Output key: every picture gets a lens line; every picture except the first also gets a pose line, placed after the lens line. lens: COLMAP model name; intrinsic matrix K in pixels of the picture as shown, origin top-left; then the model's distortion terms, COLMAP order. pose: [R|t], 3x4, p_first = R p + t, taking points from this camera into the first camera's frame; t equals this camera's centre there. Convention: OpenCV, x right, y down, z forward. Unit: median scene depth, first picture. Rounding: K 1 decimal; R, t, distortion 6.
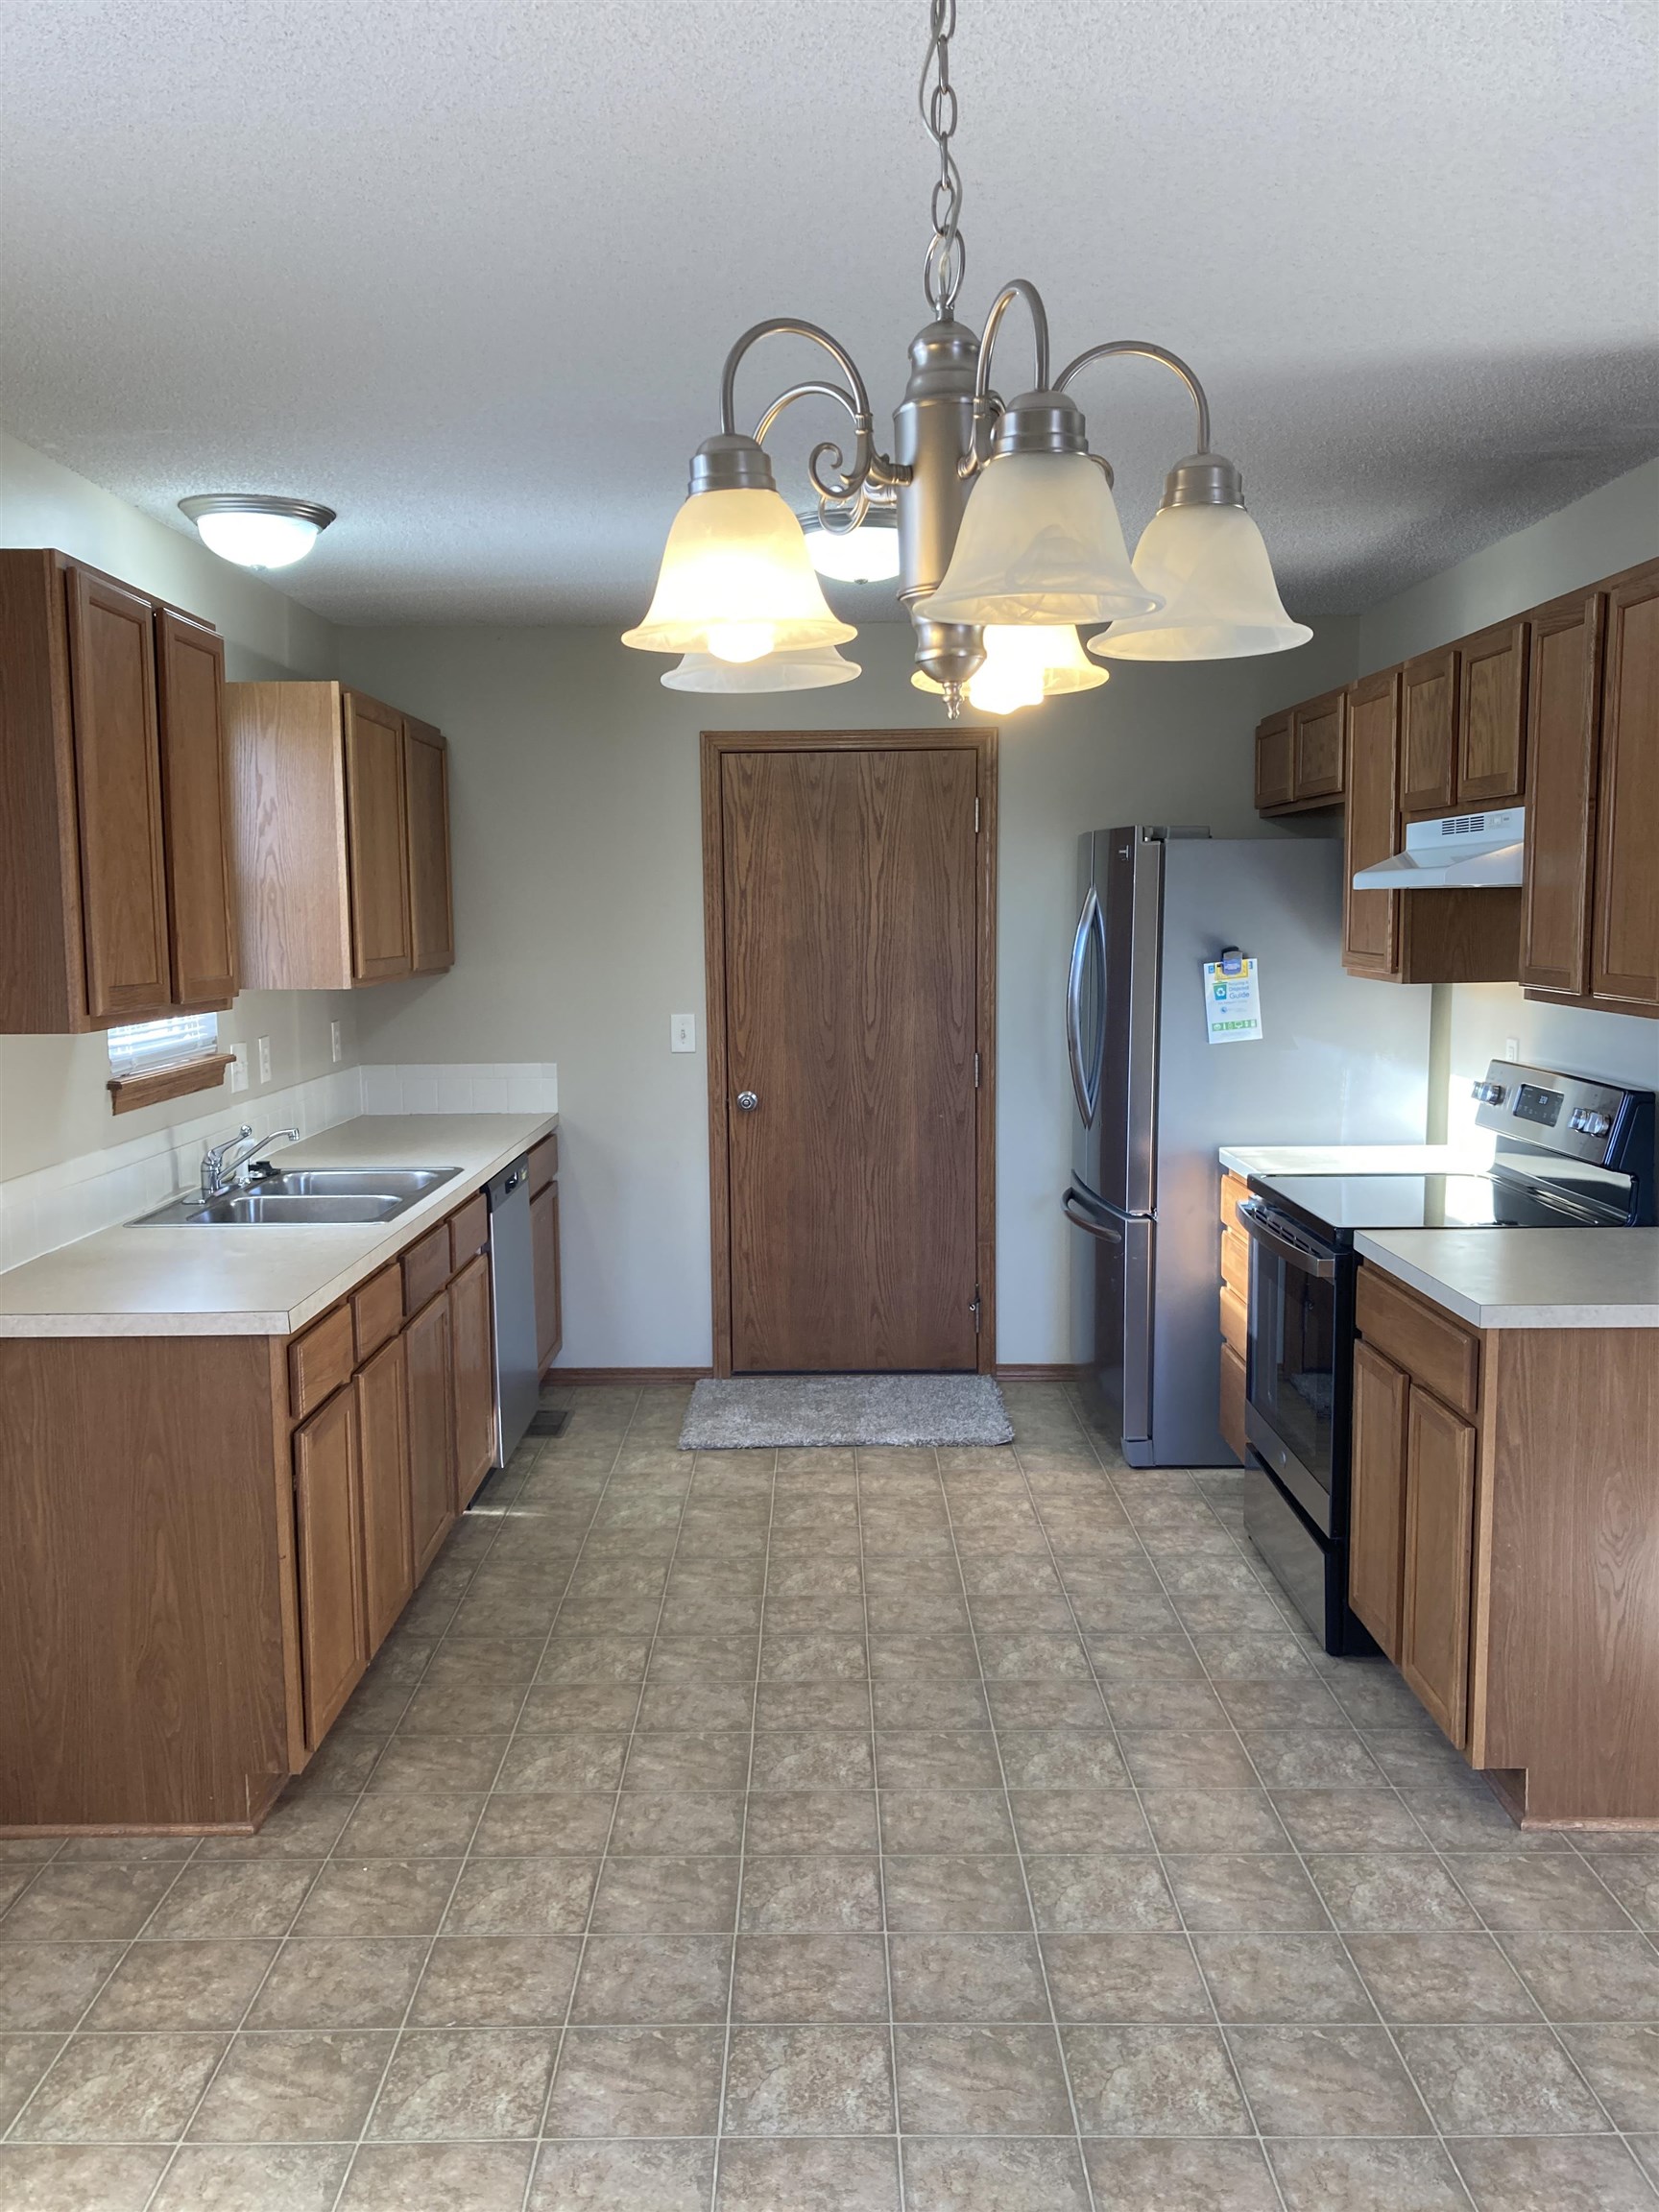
lens RADIAL K [[1800.8, 0, 829.5], [0, 1800.8, 1106.0], [0, 0, 1]] dist [0.034154, -0.003640]
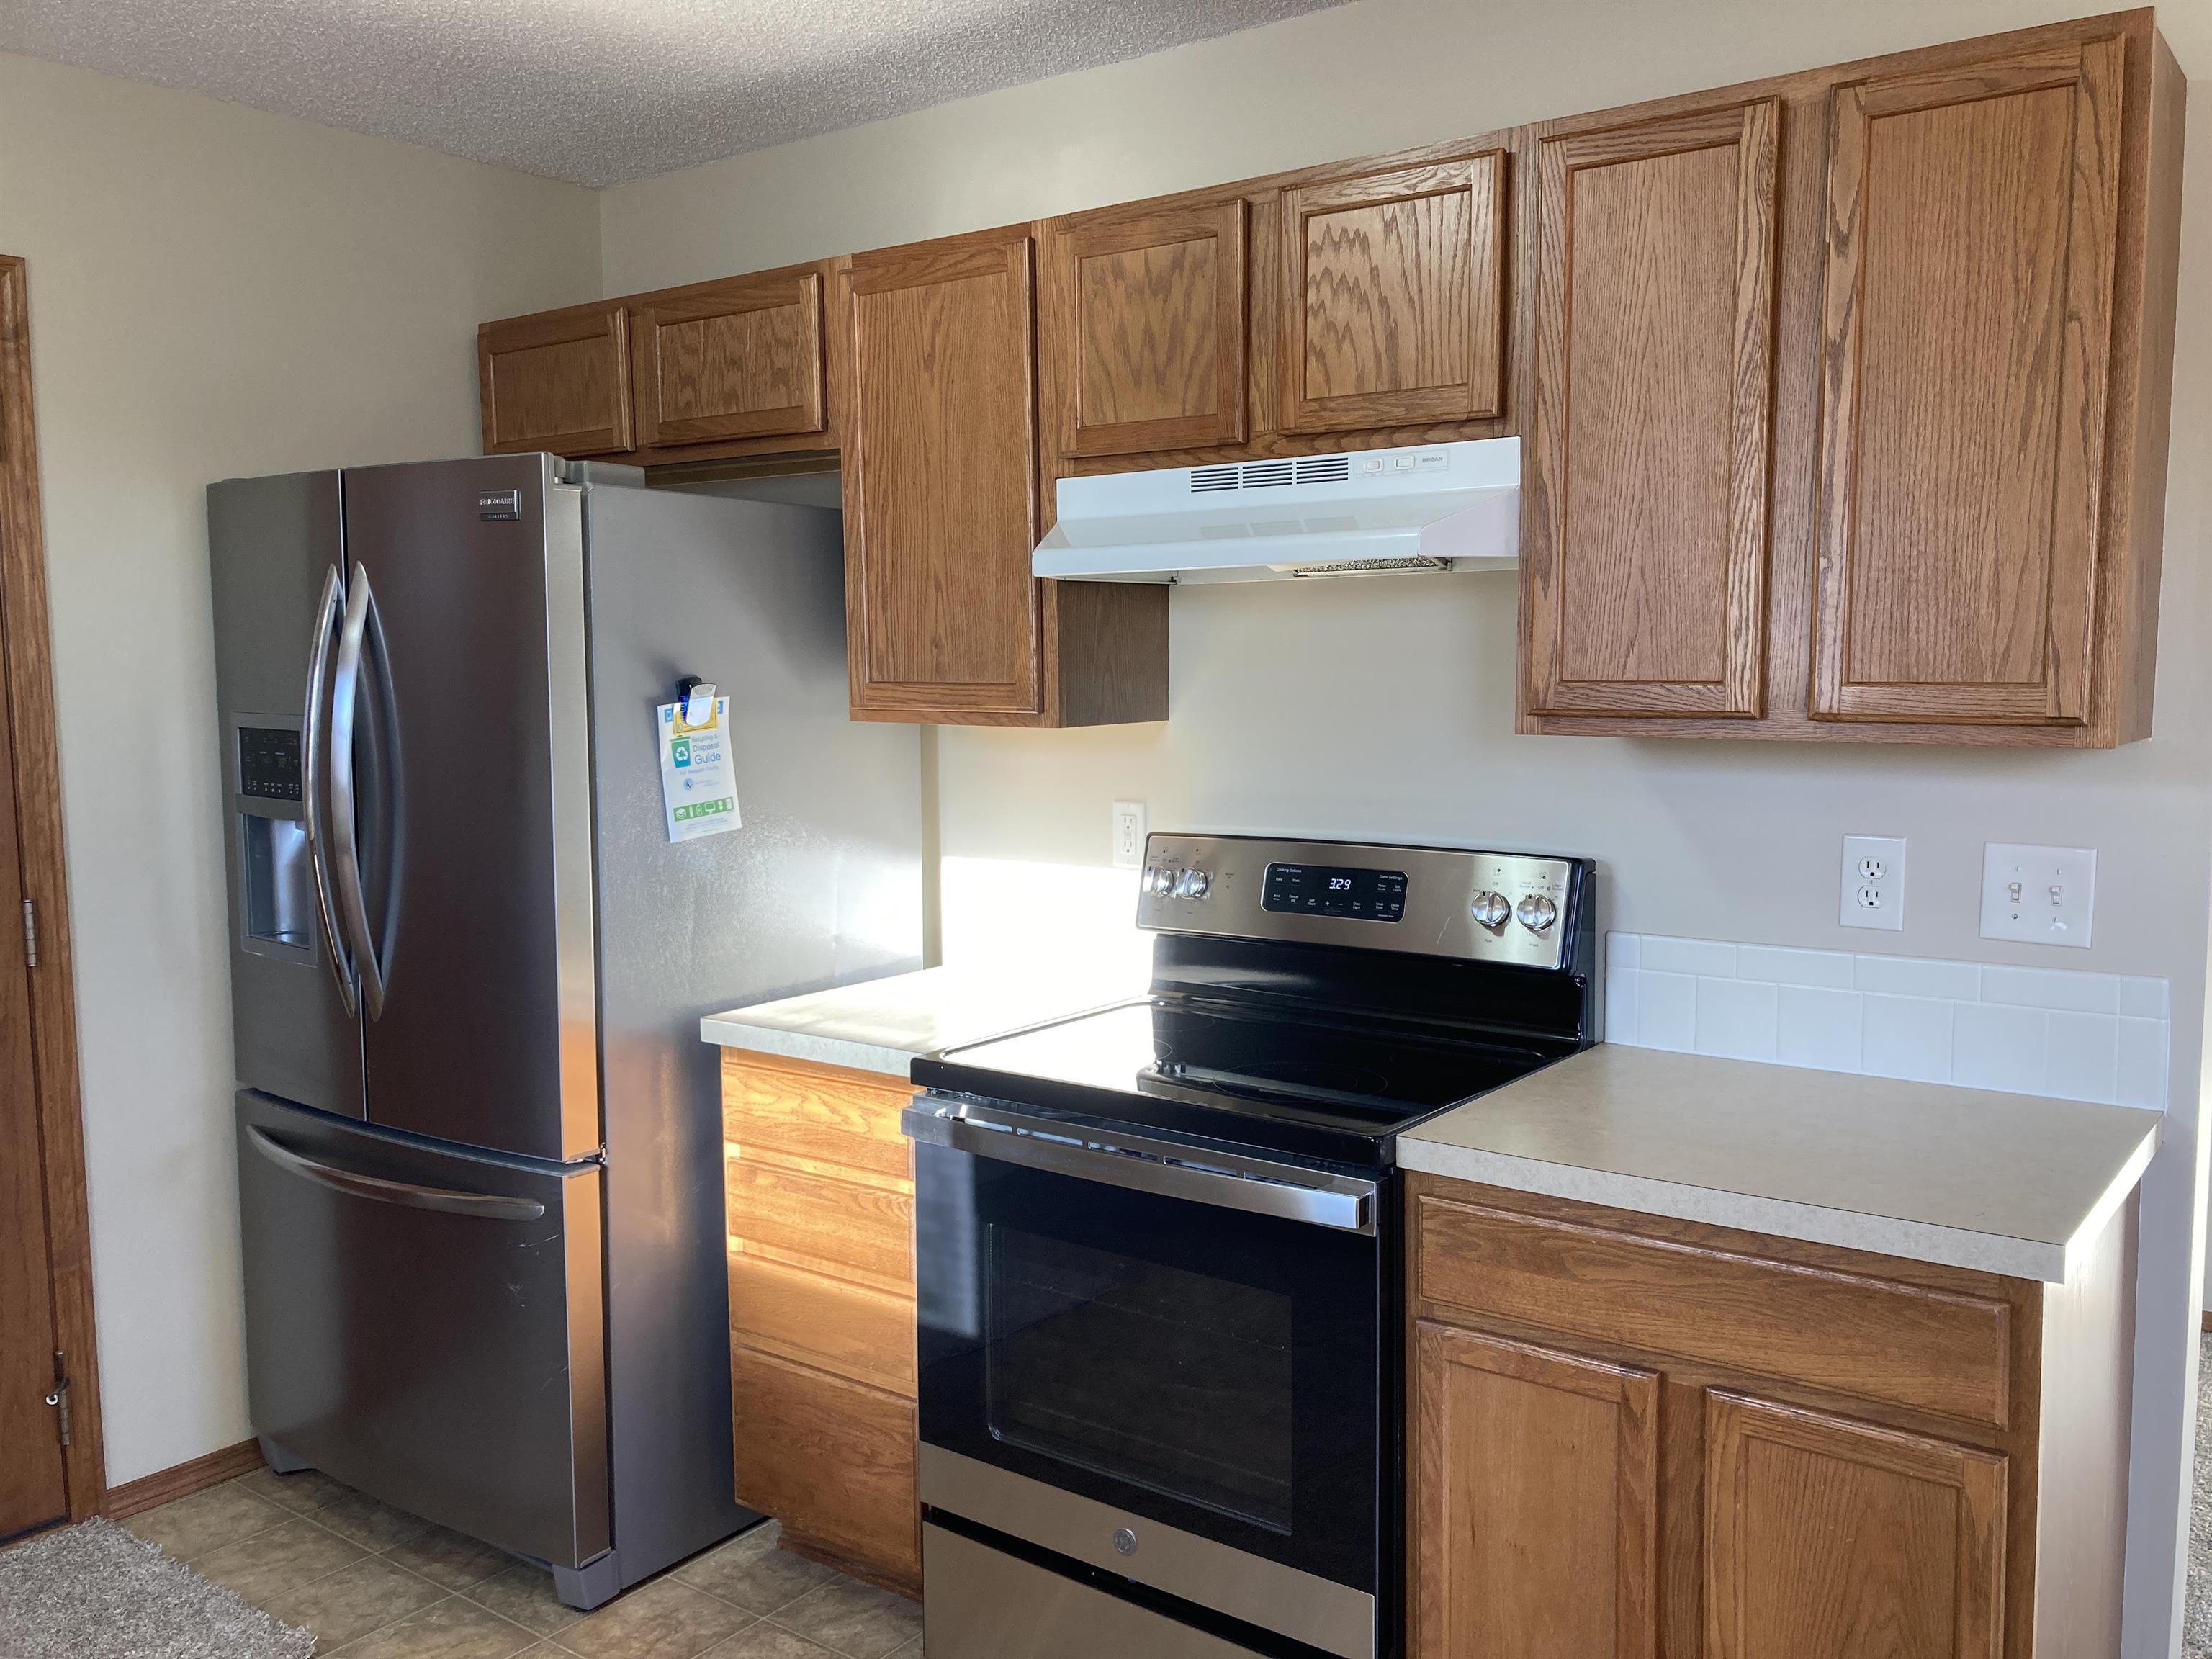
lens RADIAL K [[1800.8, 0, 1106.0], [0, 1800.8, 829.5], [0, 0, 1]] dist [0.034154, -0.003640]
pose [[0.602705, -0.066592, 0.795181, -0.169743], [0.090638, 0.995776, 0.014691, -0.034609], [-0.792800, 0.063219, 0.606194, 0.534316]]
